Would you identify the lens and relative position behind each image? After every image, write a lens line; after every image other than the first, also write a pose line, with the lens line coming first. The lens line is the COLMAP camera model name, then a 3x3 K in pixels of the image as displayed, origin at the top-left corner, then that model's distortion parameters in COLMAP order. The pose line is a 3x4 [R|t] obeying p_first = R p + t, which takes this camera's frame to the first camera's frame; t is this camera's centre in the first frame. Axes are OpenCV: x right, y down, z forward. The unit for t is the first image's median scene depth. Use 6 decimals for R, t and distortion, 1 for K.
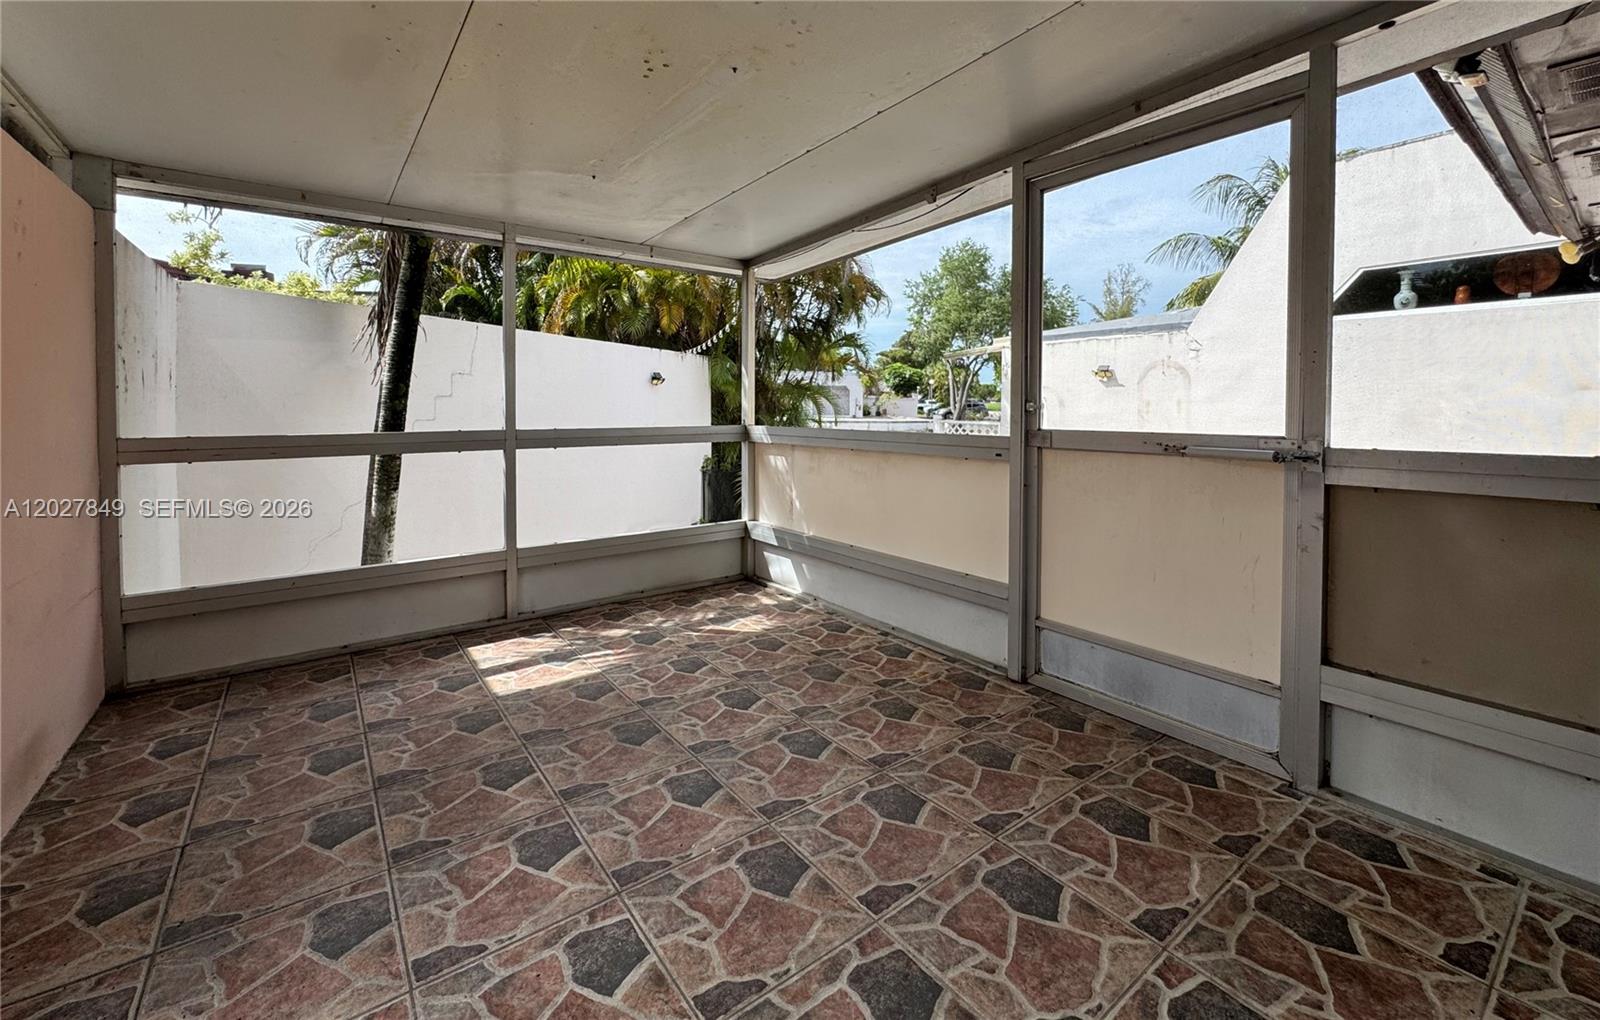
lens RADIAL K [[652.9, 0, 804.9], [0, 652.9, 415.5], [0, 0, 1]] dist [0.002685, 0.000386]
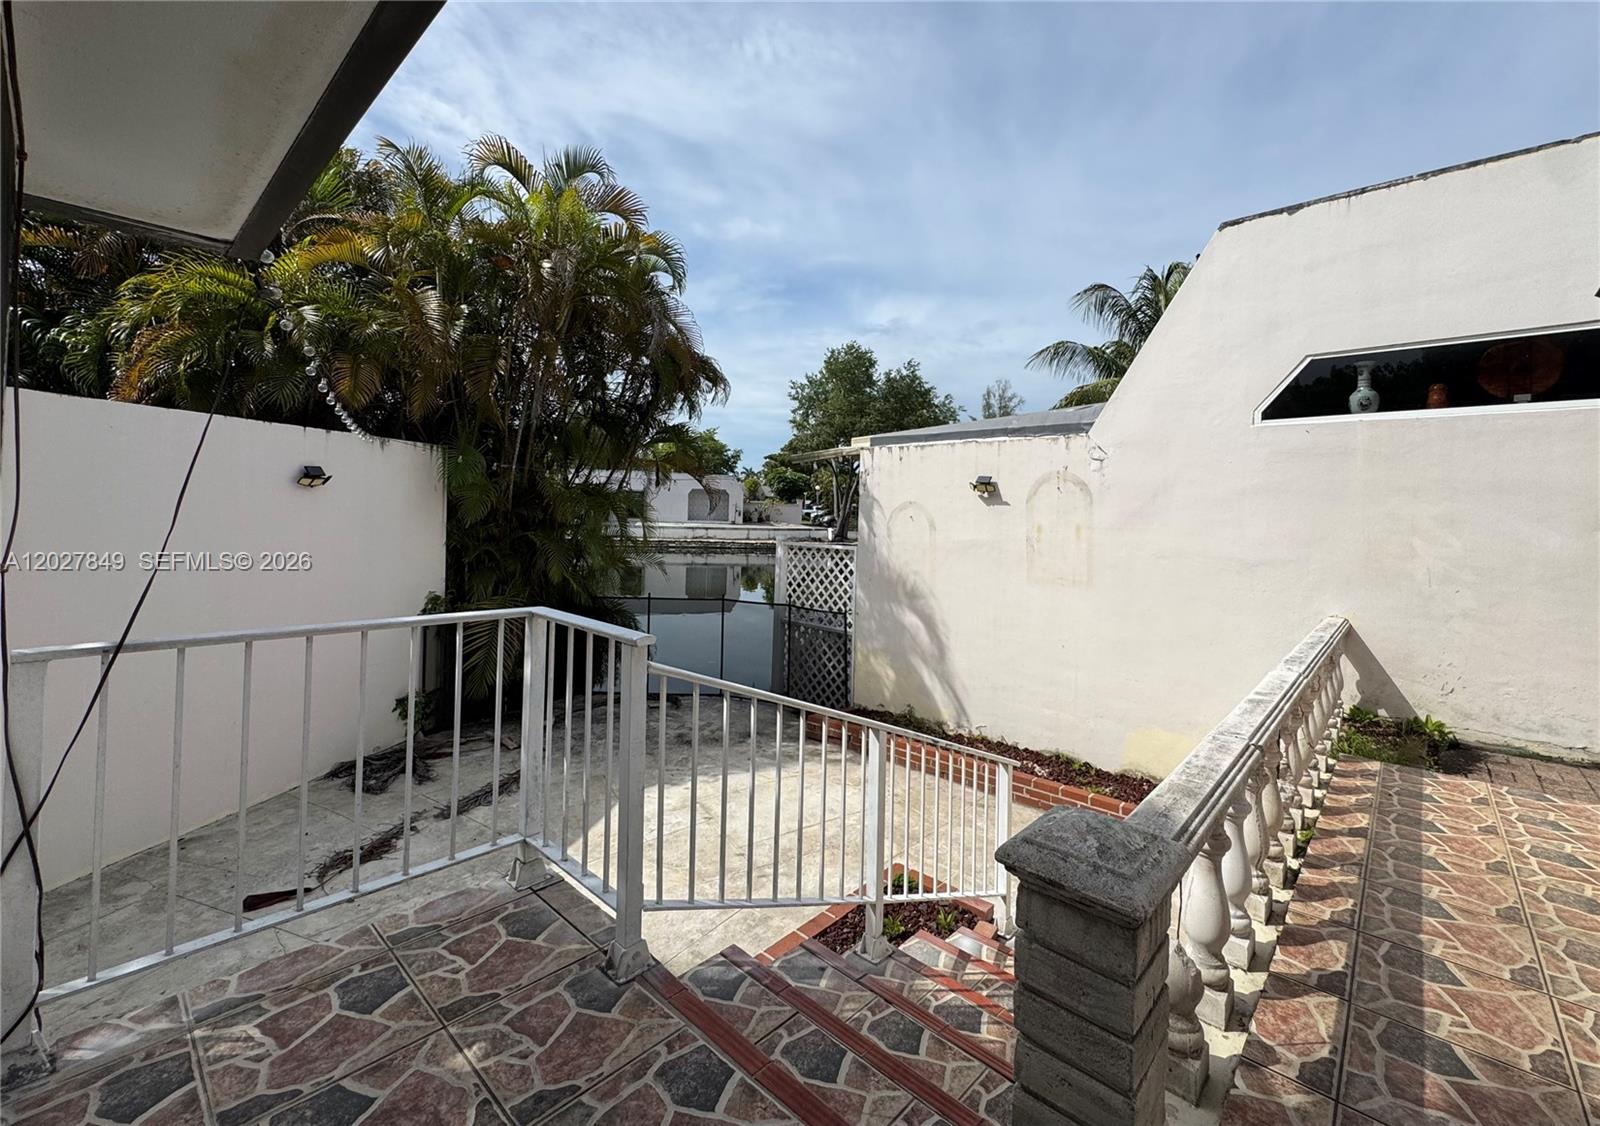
lens RADIAL K [[663.5, 0, 830.3], [0, 663.5, 505.5], [0, 0, 1]] dist [-0.003377, -0.000269]
pose [[0.979022, 0.020965, 0.202673, 0.053681], [-0.016556, 0.999588, -0.023430, -0.009274], [-0.203081, 0.019583, 0.978966, 0.119743]]
